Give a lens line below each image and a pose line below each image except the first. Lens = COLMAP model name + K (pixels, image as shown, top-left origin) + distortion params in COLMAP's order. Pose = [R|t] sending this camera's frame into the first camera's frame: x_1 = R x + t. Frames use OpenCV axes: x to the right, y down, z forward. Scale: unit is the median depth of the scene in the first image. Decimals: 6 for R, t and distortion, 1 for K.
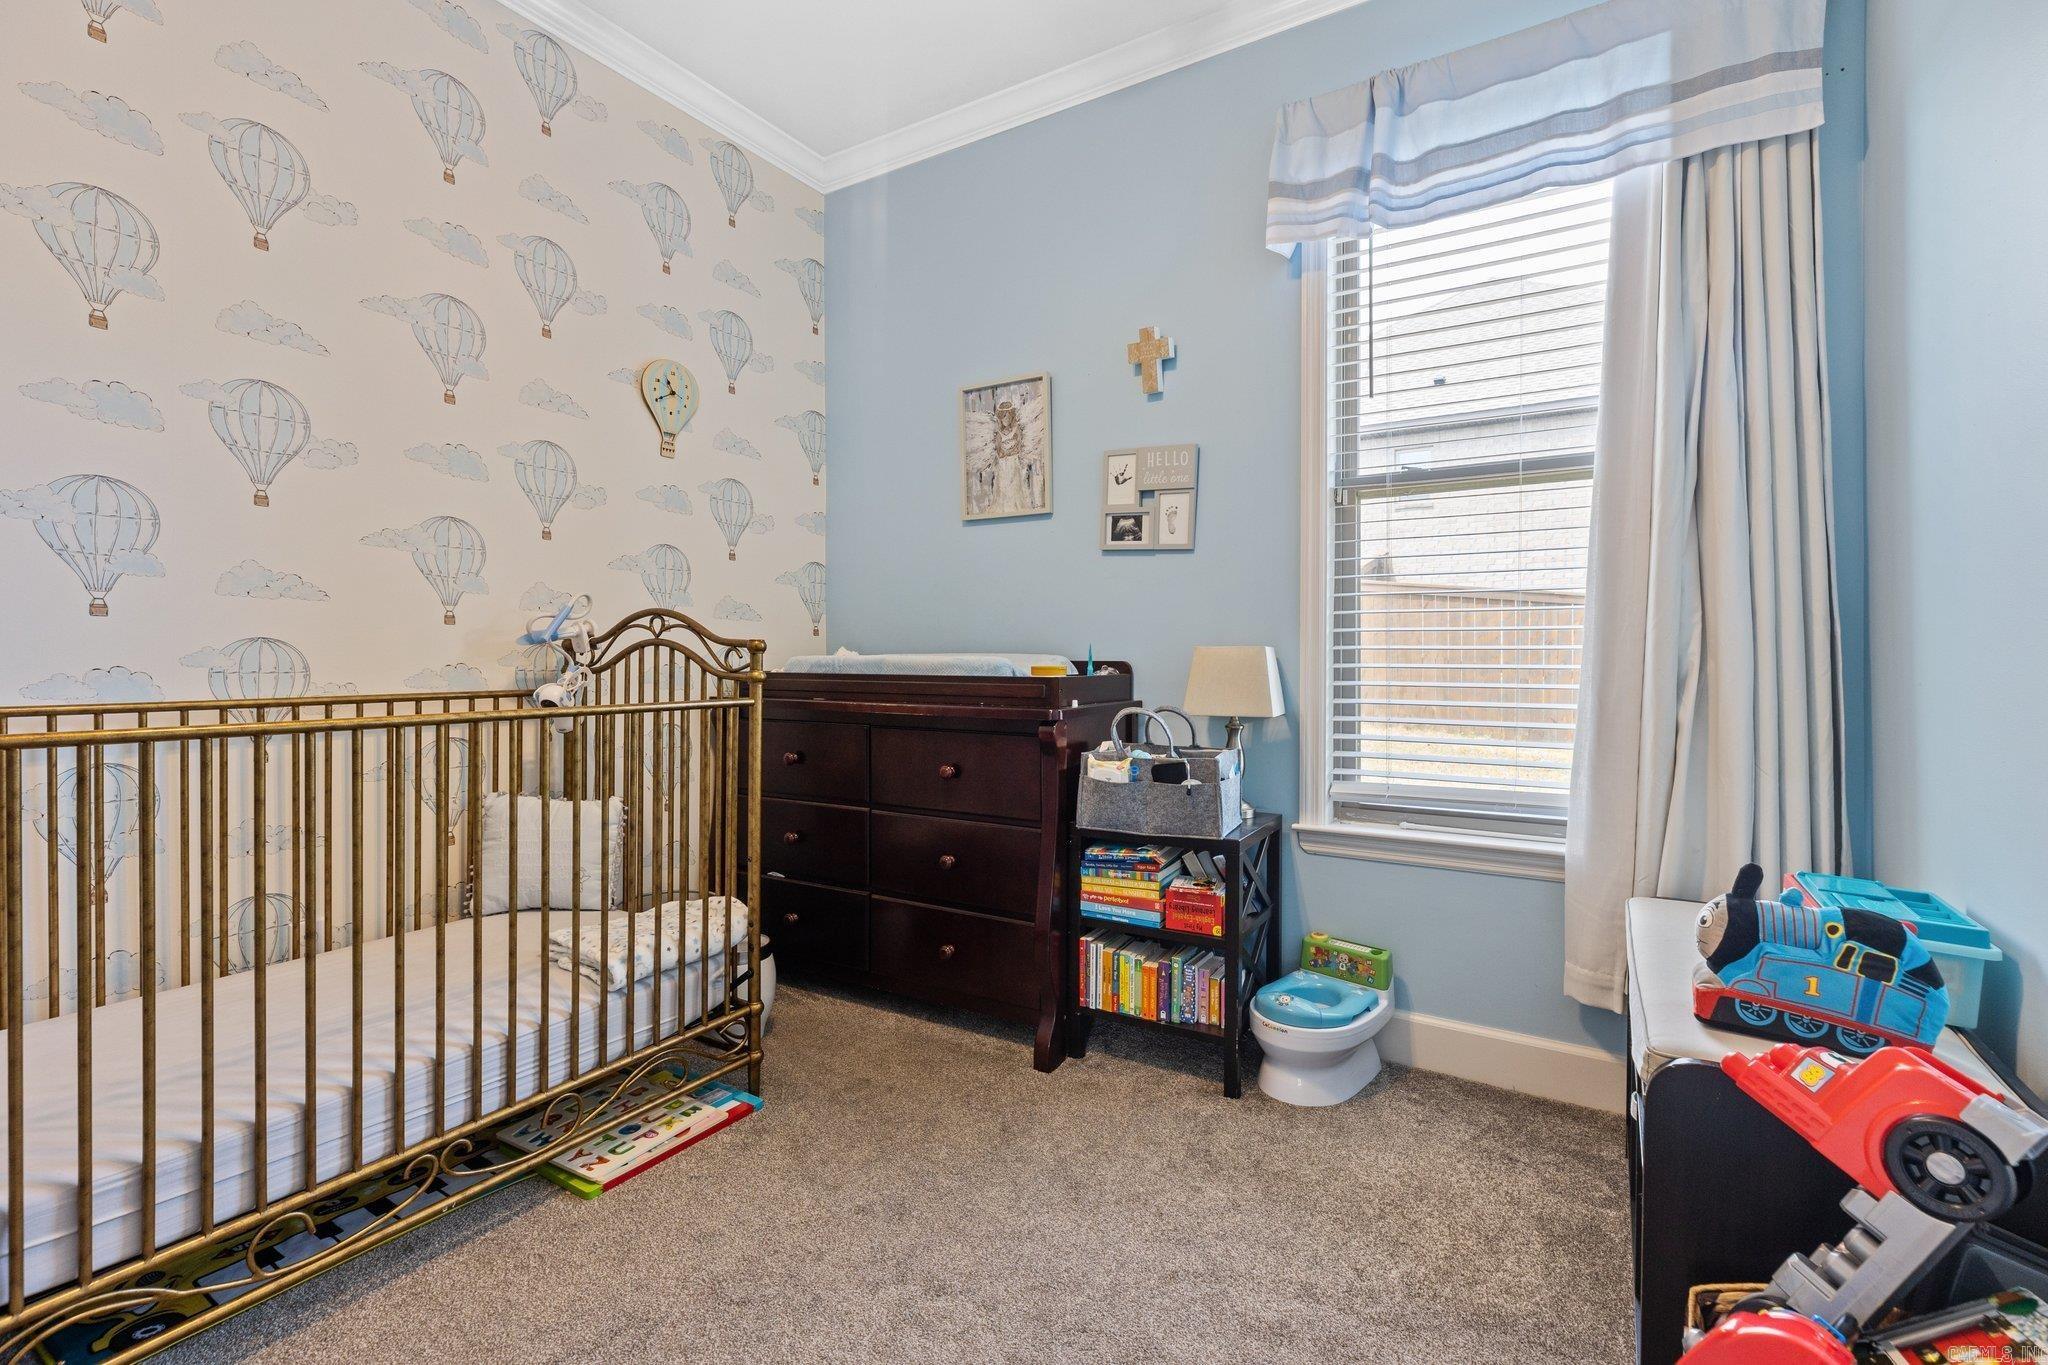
lens RADIAL K [[921.0, 0, 1025.5], [0, 921.0, 664.7], [0, 0, 1]] dist [0.007622, 0.000860]
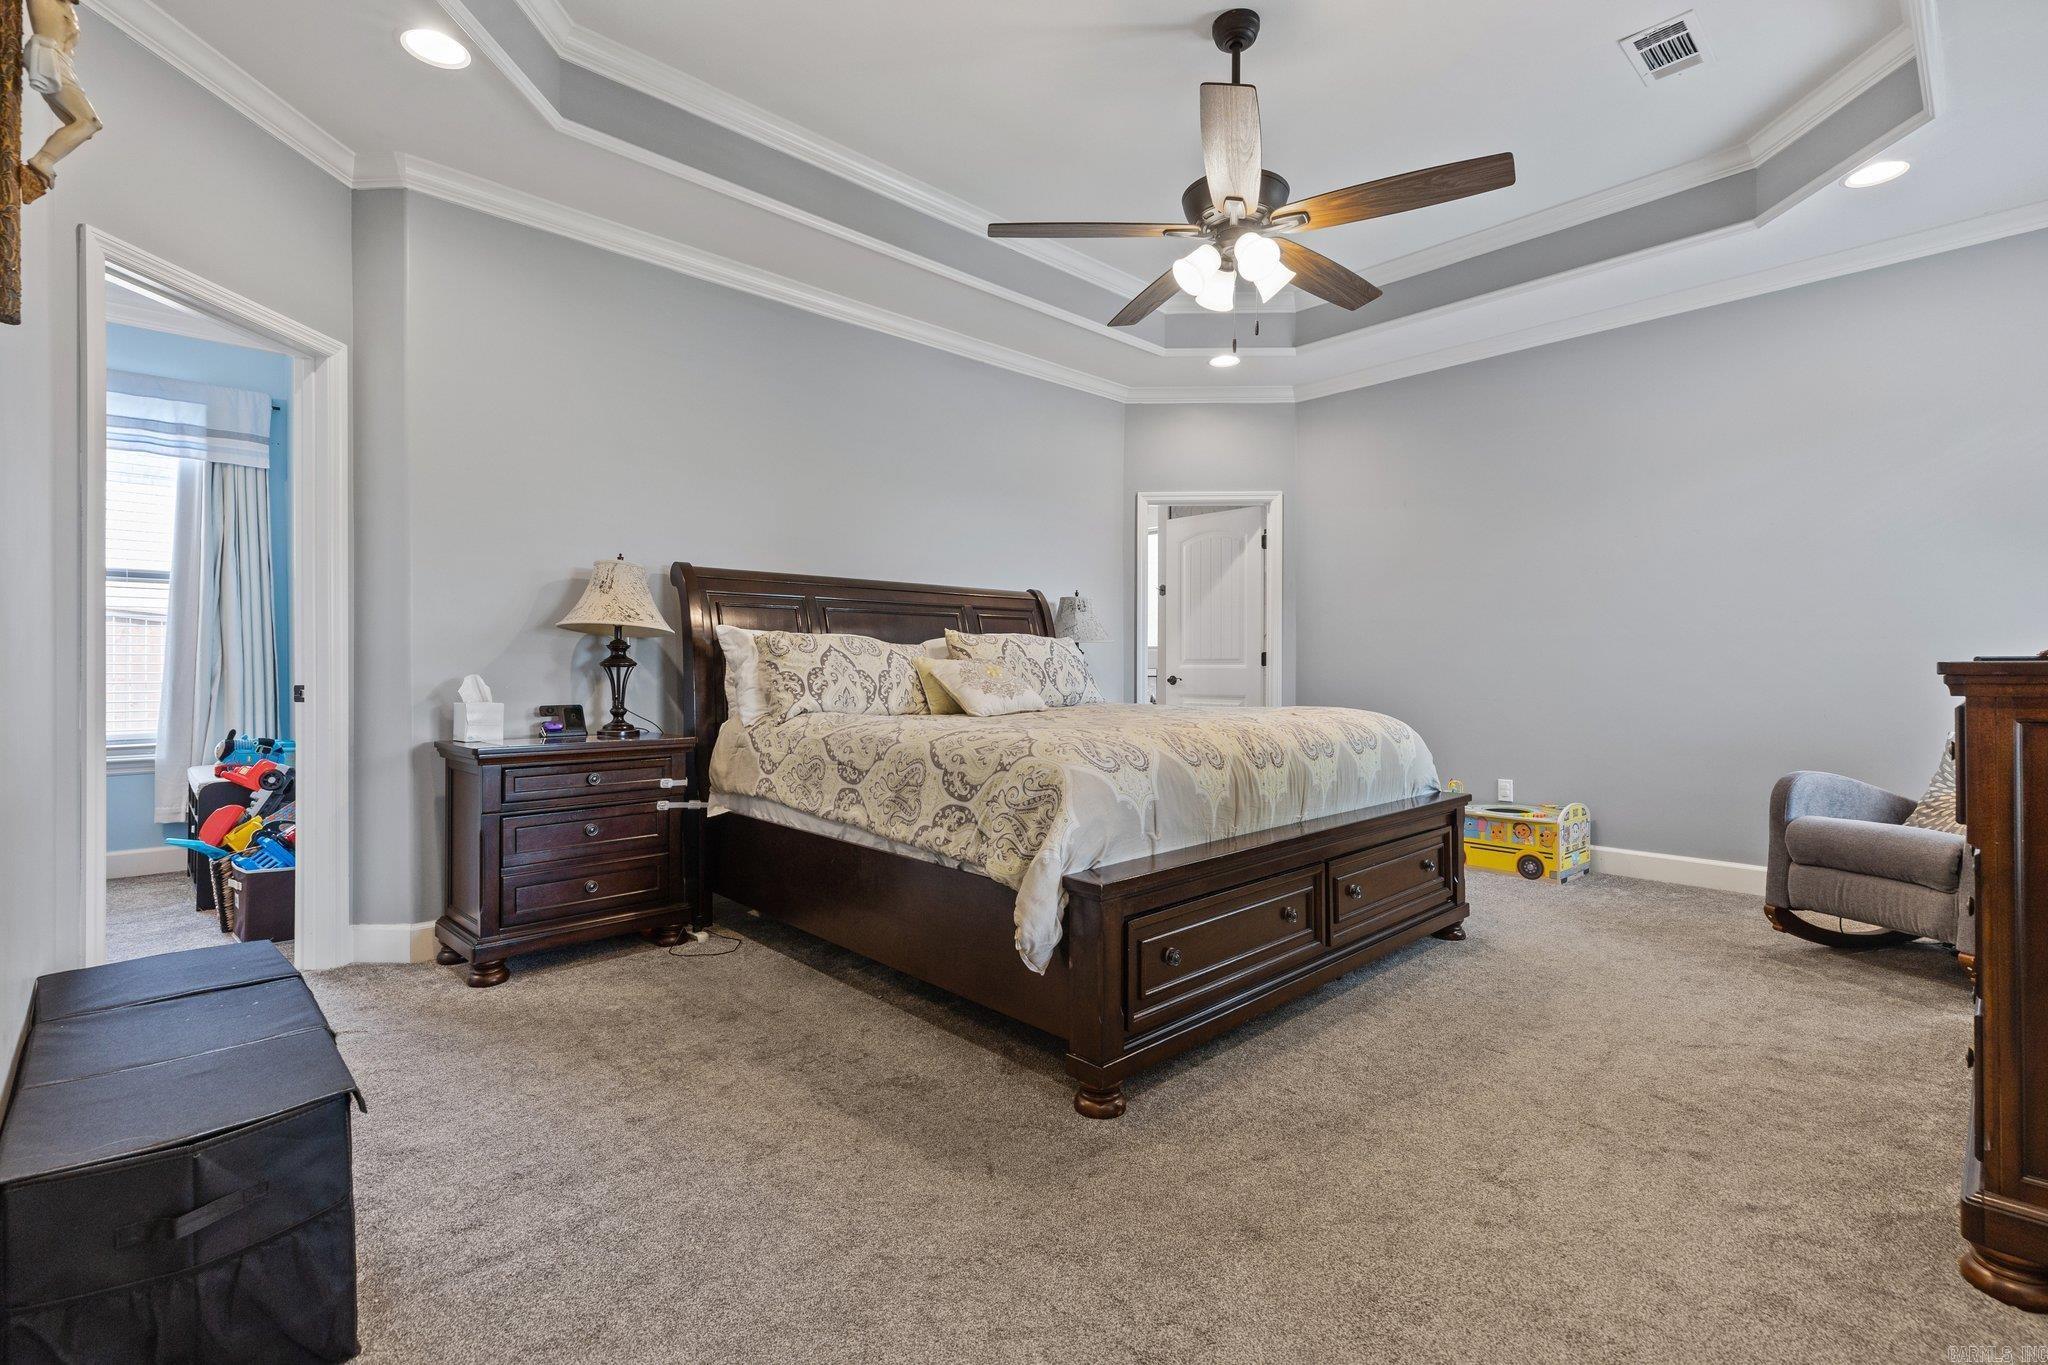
lens RADIAL K [[921.0, 0, 1020.2], [0, 921.0, 674.2], [0, 0, 1]] dist [0.007622, 0.000860]
pose [[0.247639, 0.001233, 0.968852, -1.106350], [0.006040, 0.999978, -0.002816, 0.027073], [-0.968834, 0.006549, 0.247626, -1.629972]]
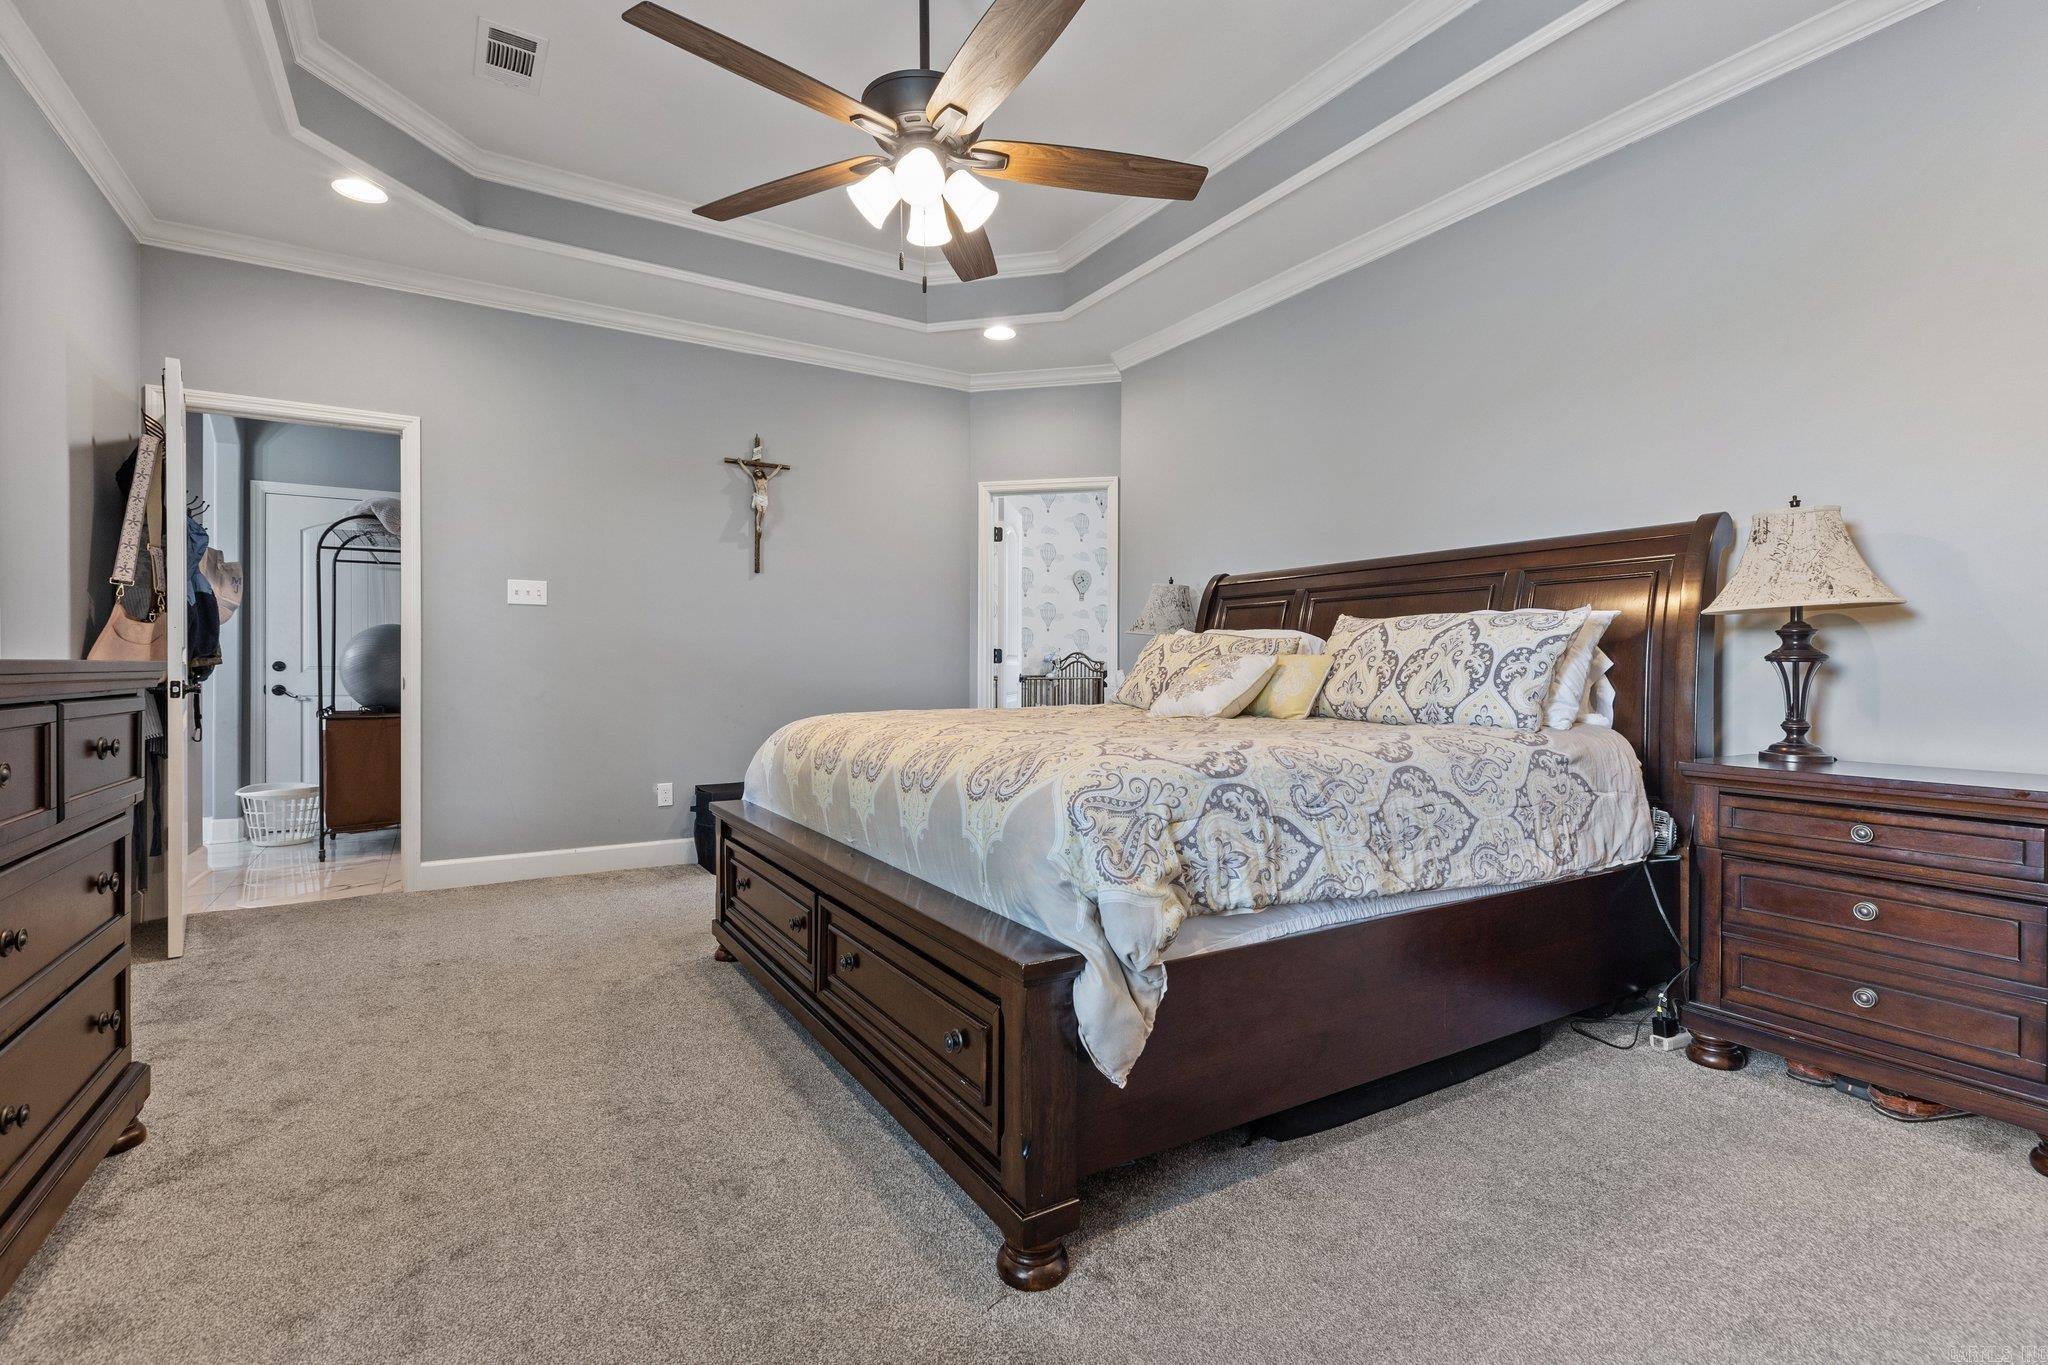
lens RADIAL K [[921.0, 0, 1025.0], [0, 921.0, 676.7], [0, 0, 1]] dist [0.007622, 0.000860]
pose [[0.898182, 0.006032, -0.439583, 1.164173], [-0.004443, 0.999979, 0.004642, 0.021562], [0.439602, -0.002216, 0.898190, -2.703773]]
